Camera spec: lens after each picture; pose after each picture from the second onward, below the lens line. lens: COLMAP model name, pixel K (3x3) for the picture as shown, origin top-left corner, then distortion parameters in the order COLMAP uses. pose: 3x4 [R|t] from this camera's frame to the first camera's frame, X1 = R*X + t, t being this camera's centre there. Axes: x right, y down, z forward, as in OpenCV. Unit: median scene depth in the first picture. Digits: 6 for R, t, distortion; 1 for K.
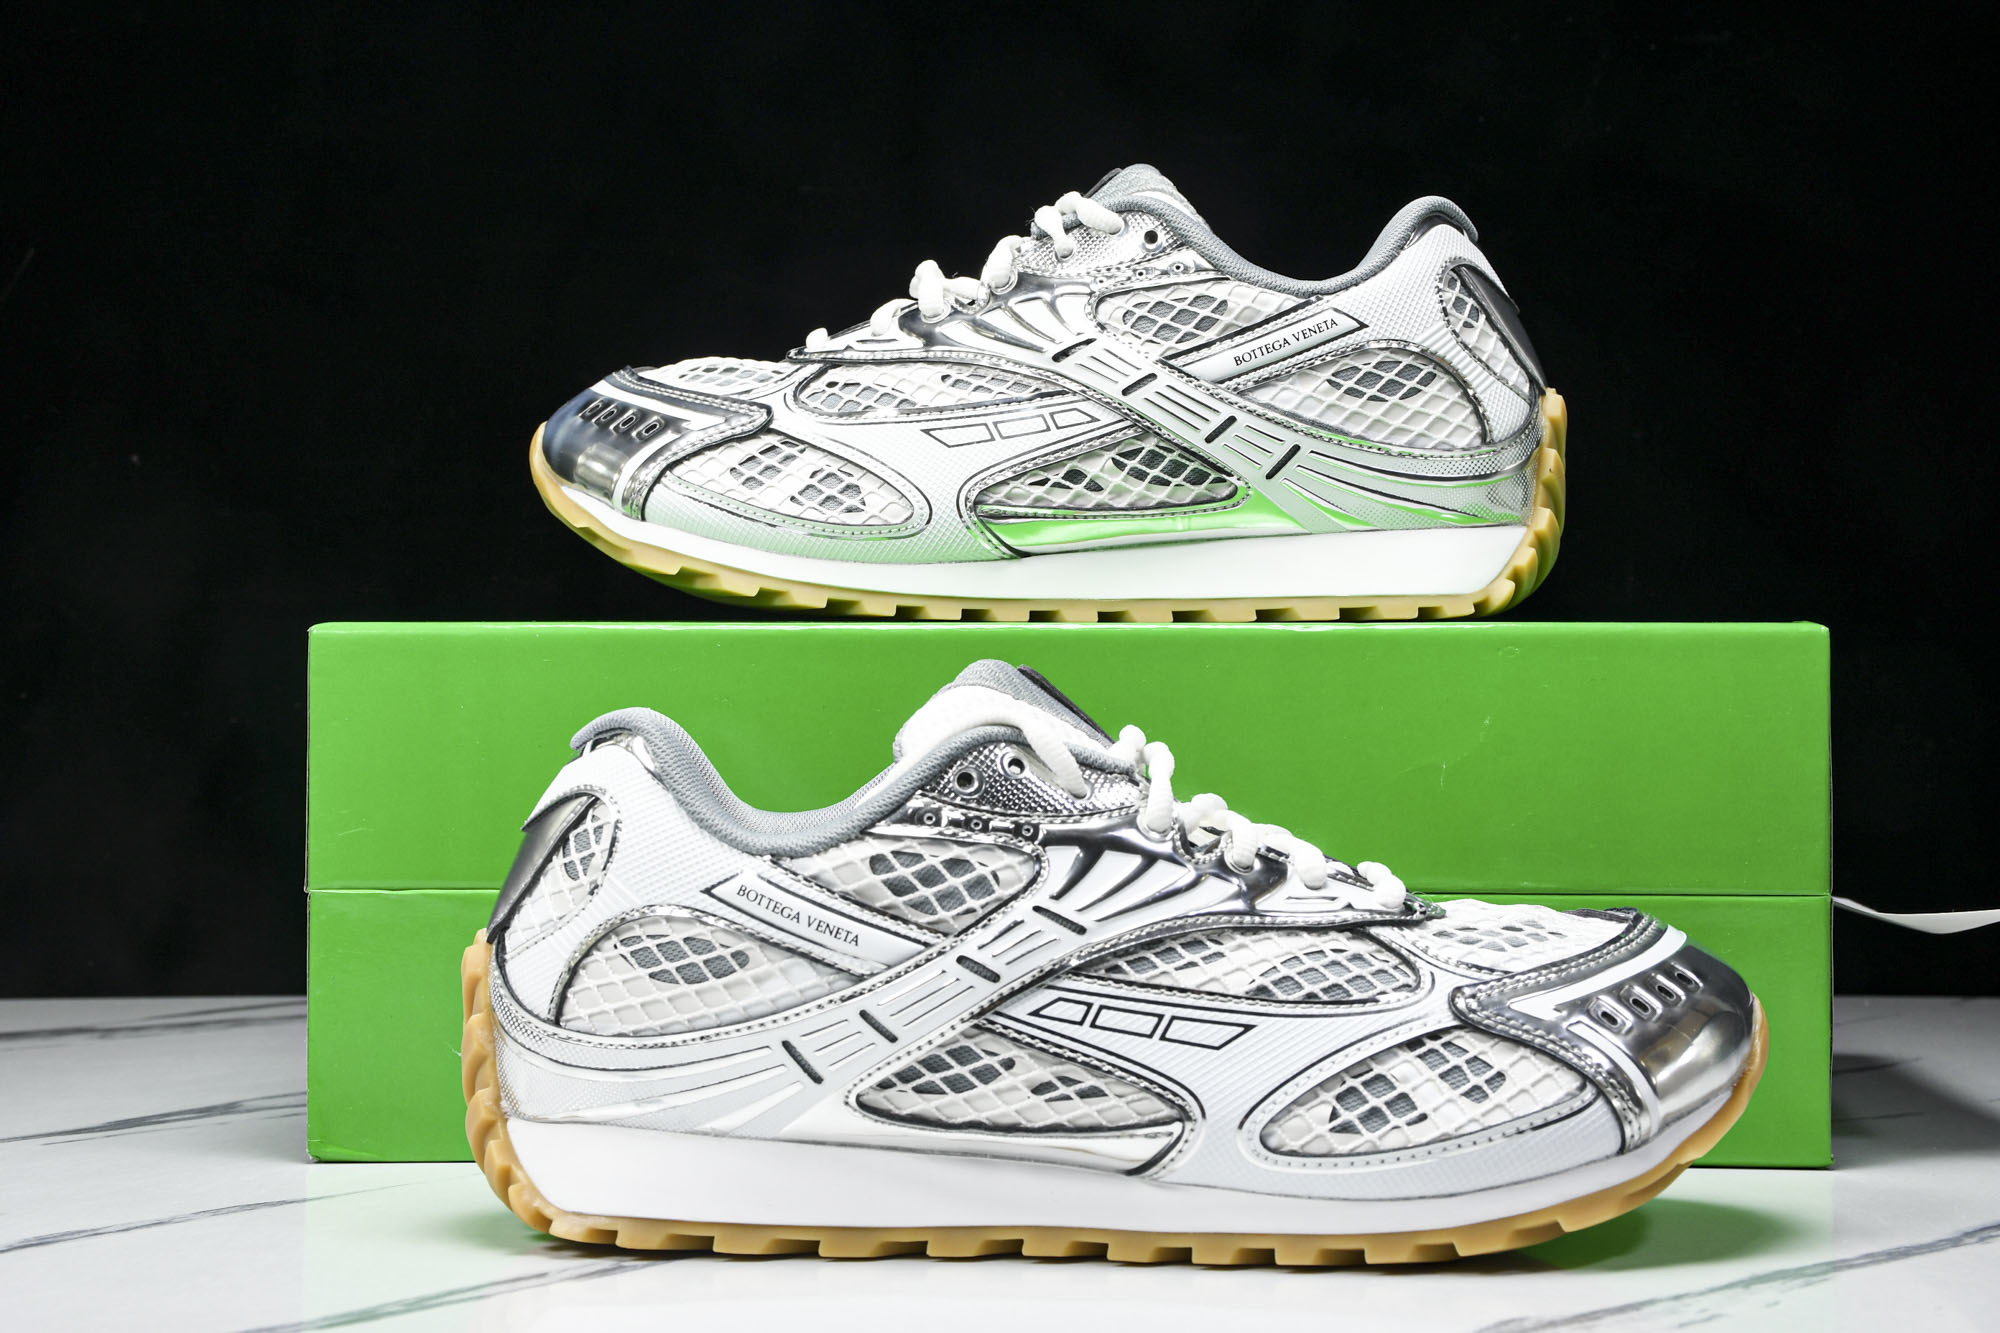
lens RADIAL K [[3002.0, 0, 1009.0], [0, 3002.0, 656.6], [0, 0, 1]] dist [0.241147, 0.000000]
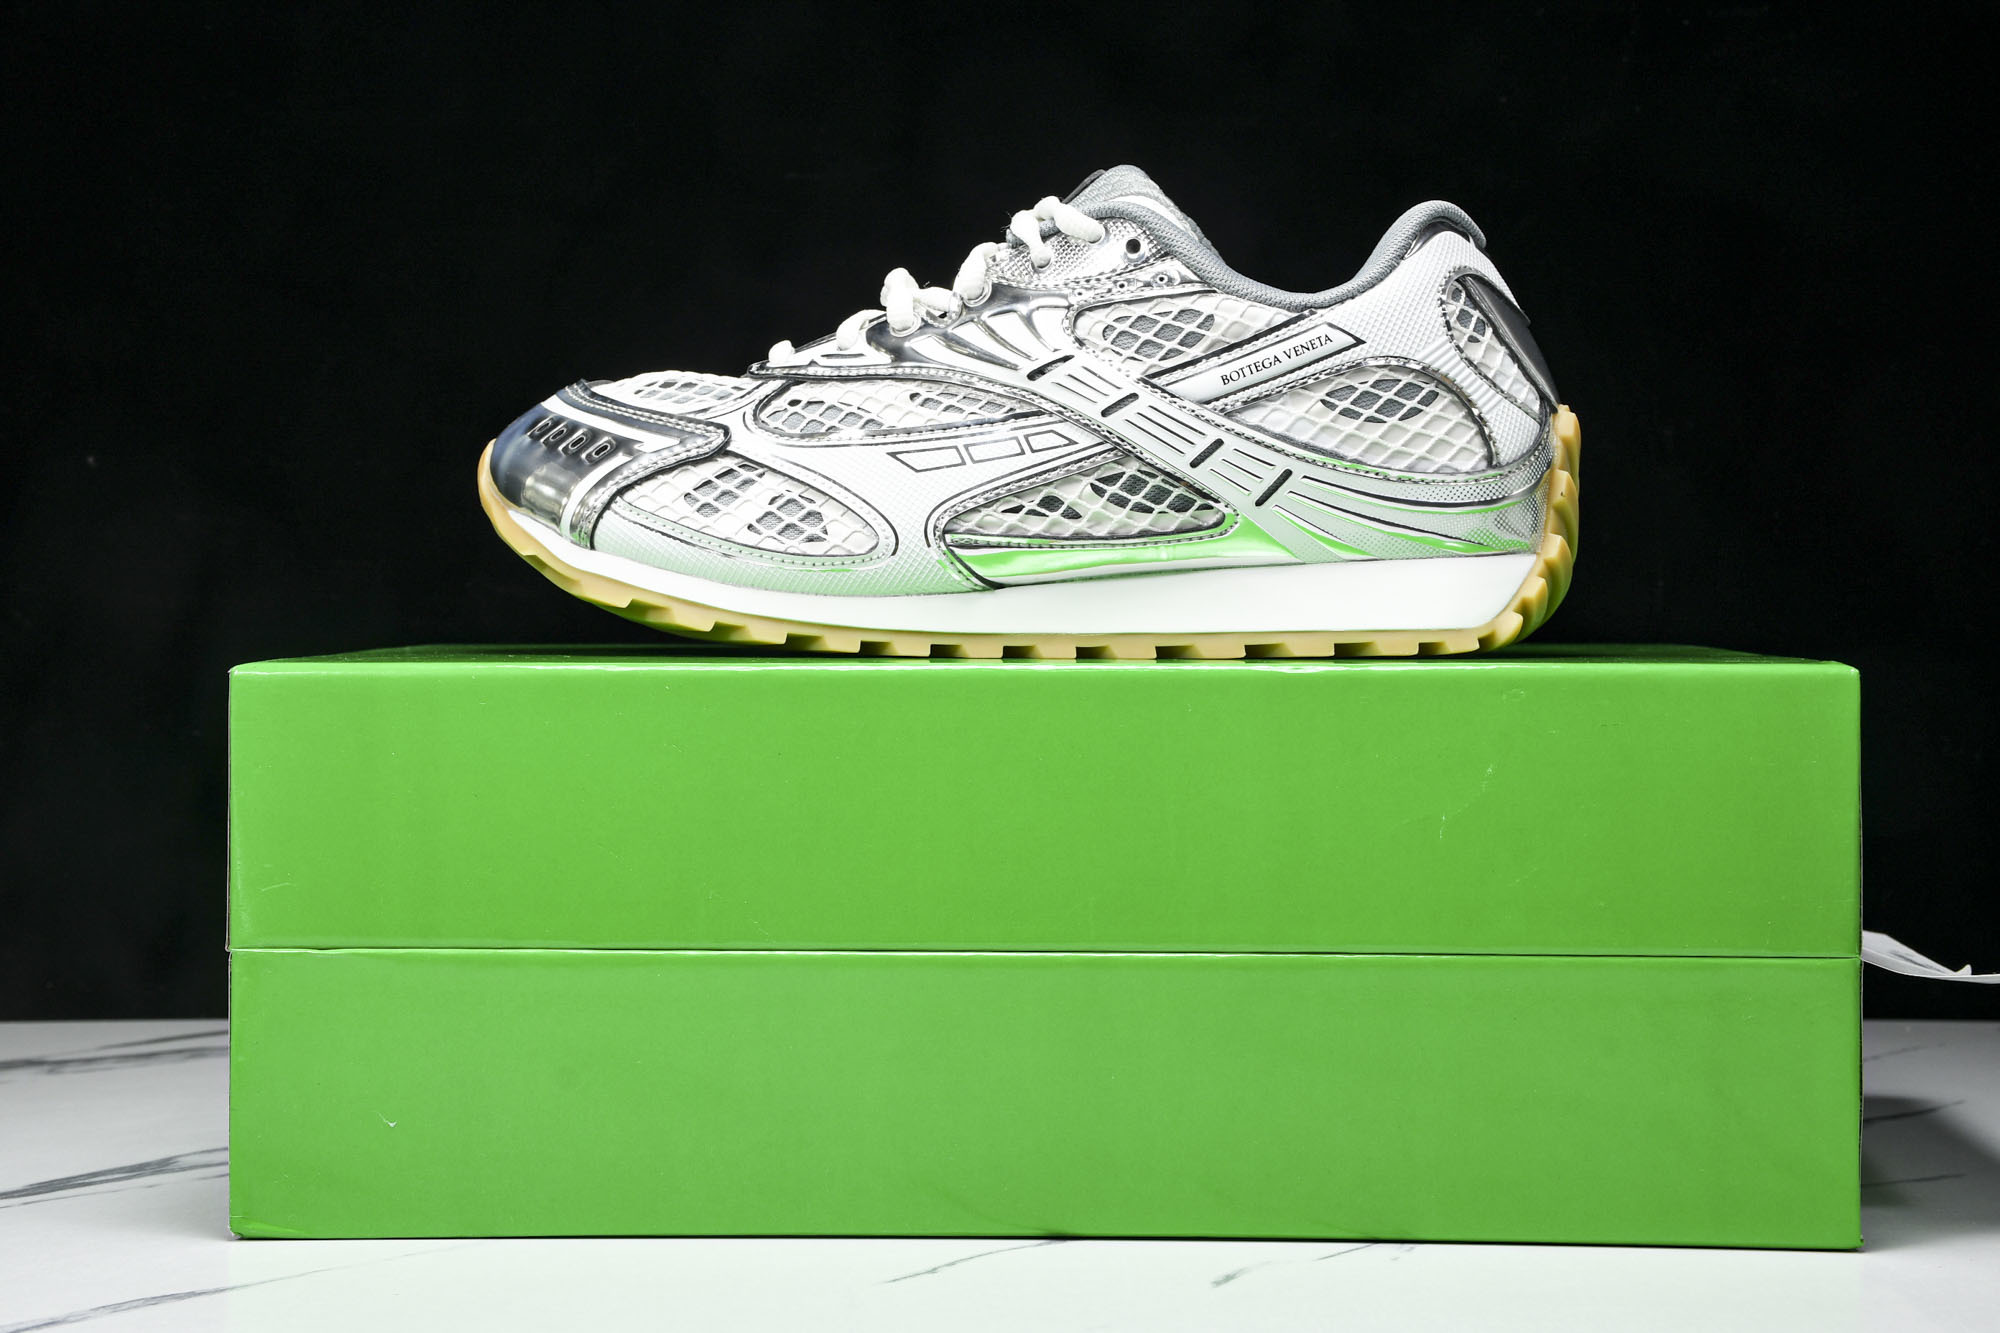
lens RADIAL K [[3002.0, 0, 995.0], [0, 3002.0, 678.7], [0, 0, 1]] dist [0.241147, 0.000000]
pose [[0.999847, 0.000543, -0.017467, 0.020728], [-0.000138, 0.999730, 0.023232, -0.026865], [0.017475, -0.023226, 0.999578, 0.062344]]
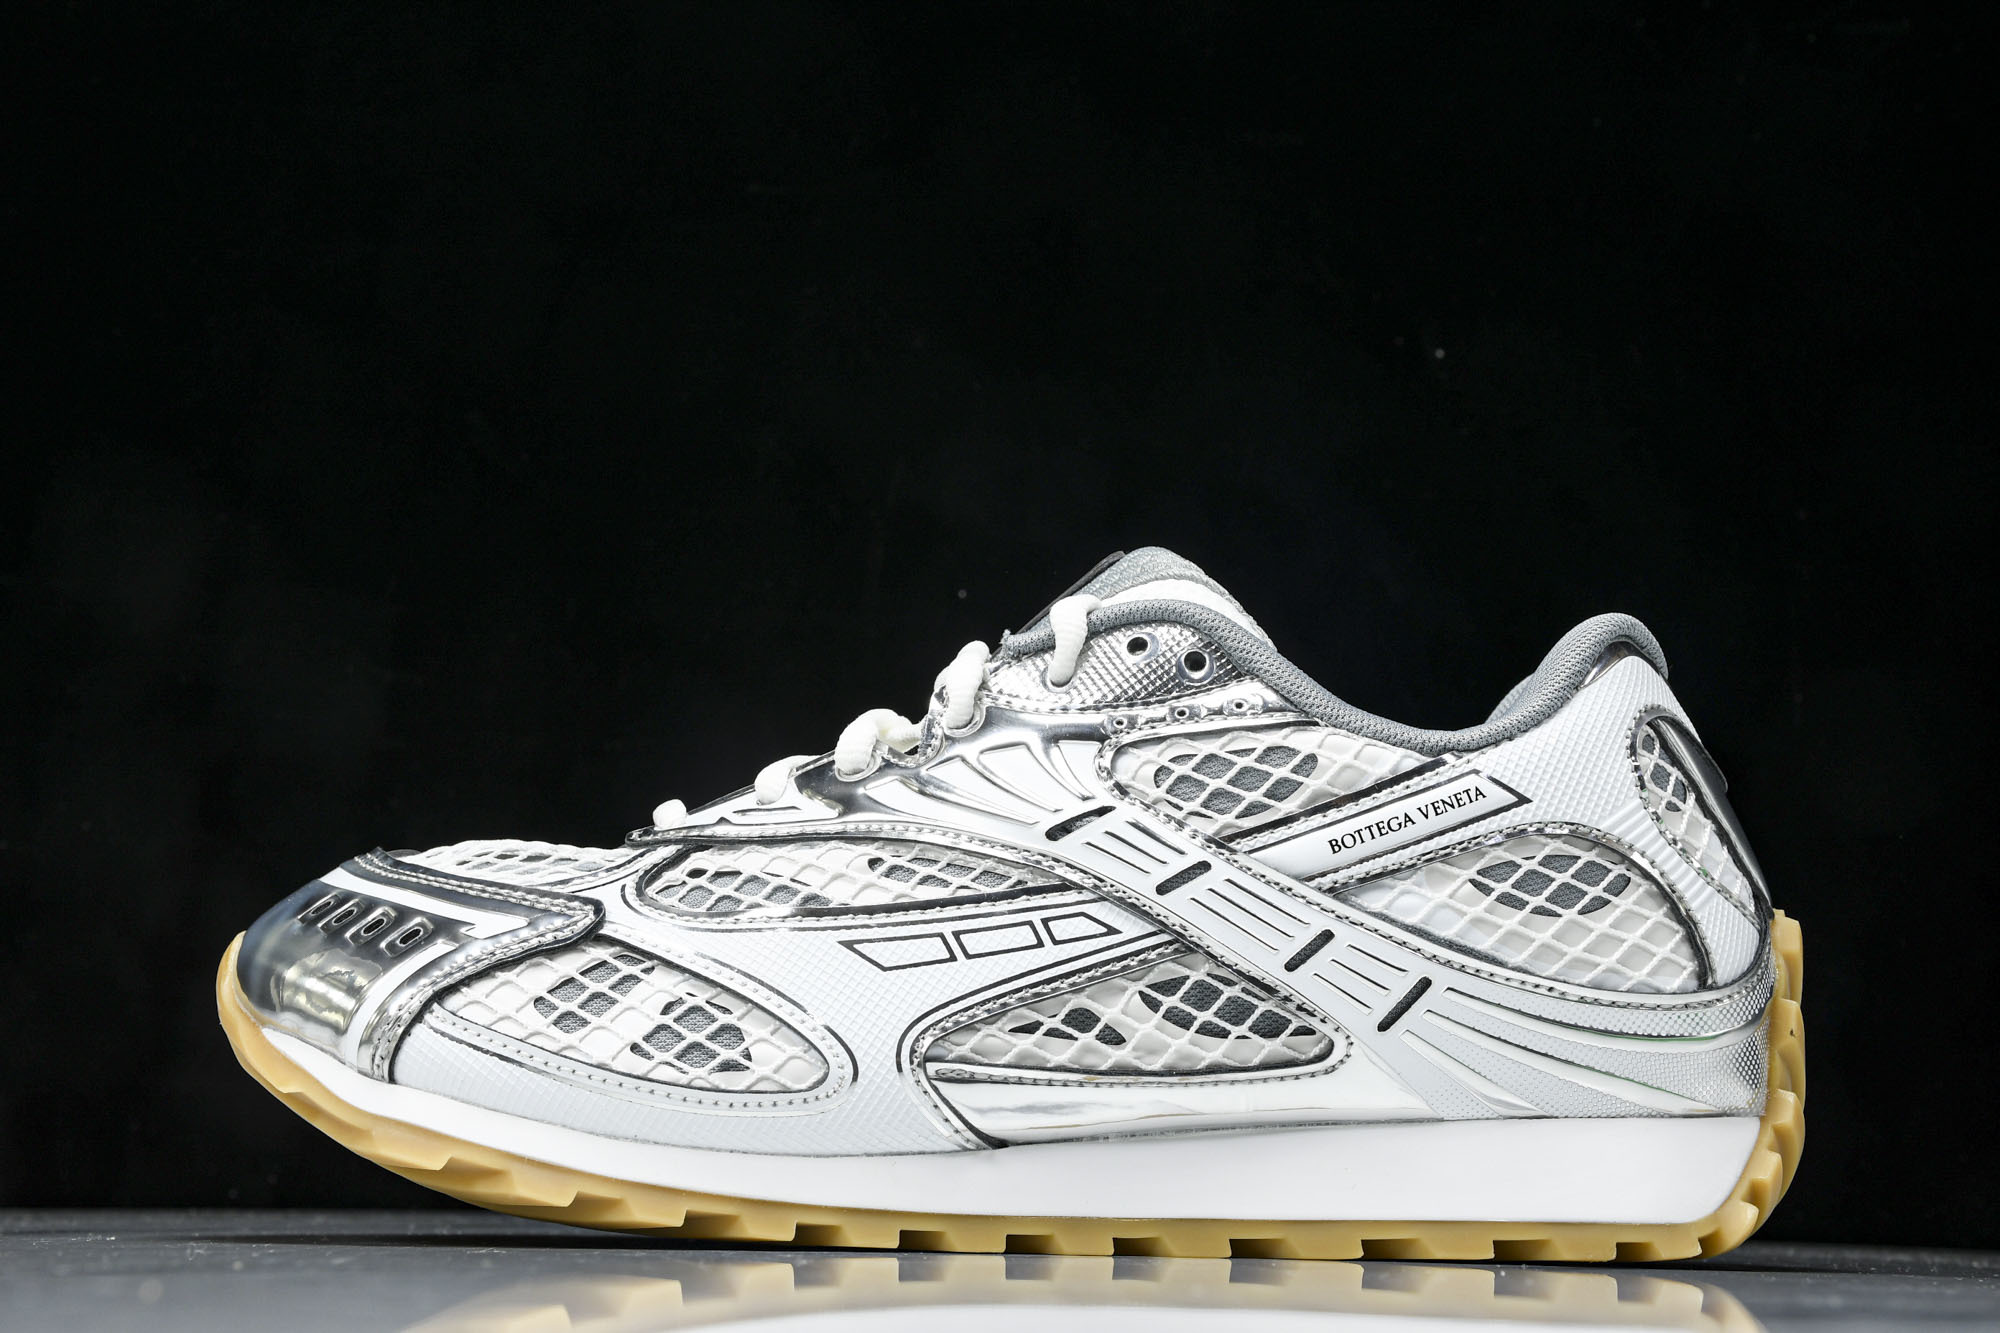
lens RADIAL K [[3002.0, 0, 970.5], [0, 3002.0, 672.5], [0, 0, 1]] dist [0.241147, 0.000000]
pose [[0.996996, 0.027759, 0.072303, -0.049550], [-0.013909, 0.982556, -0.185446, -0.013269], [-0.076189, 0.183883, 0.979991, 0.357953]]
